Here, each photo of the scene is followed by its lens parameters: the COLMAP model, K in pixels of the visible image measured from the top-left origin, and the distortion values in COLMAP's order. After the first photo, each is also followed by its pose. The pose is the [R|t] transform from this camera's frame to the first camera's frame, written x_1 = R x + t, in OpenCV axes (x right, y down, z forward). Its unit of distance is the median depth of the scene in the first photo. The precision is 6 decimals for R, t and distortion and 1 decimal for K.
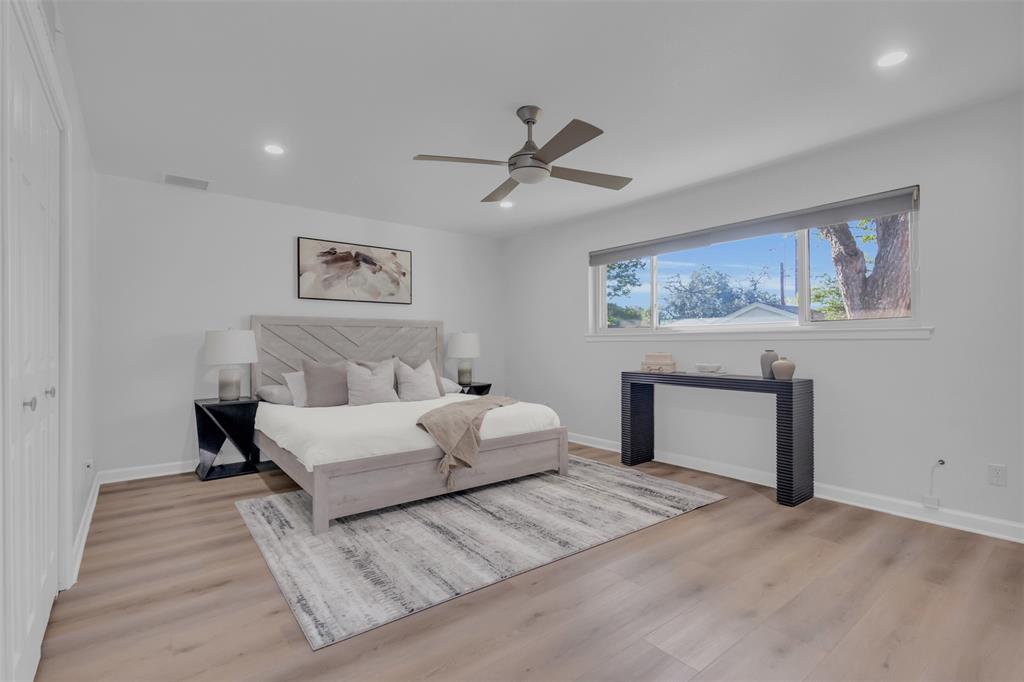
lens RADIAL K [[470.4, 0, 515.6], [0, 470.4, 340.9], [0, 0, 1]] dist [0.004649, -0.000028]
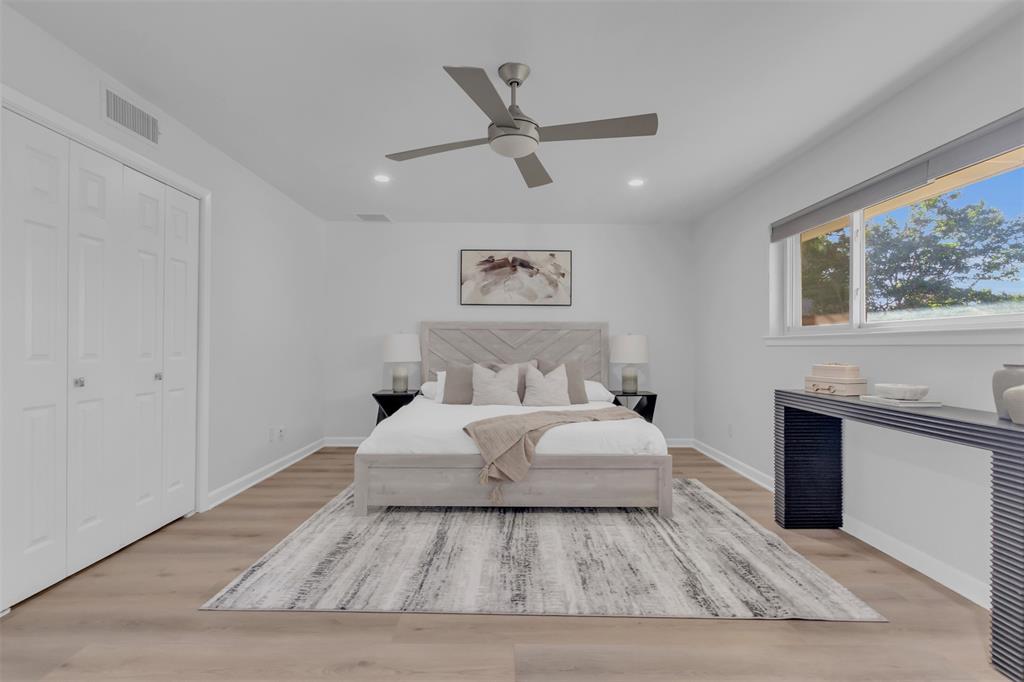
lens RADIAL K [[470.4, 0, 514.6], [0, 470.4, 341.4], [0, 0, 1]] dist [0.004649, -0.000028]
pose [[0.791520, 0.001985, -0.611140, 0.423664], [-0.005689, 0.999975, -0.004120, -0.000363], [0.611117, 0.006738, 0.791512, 0.262578]]
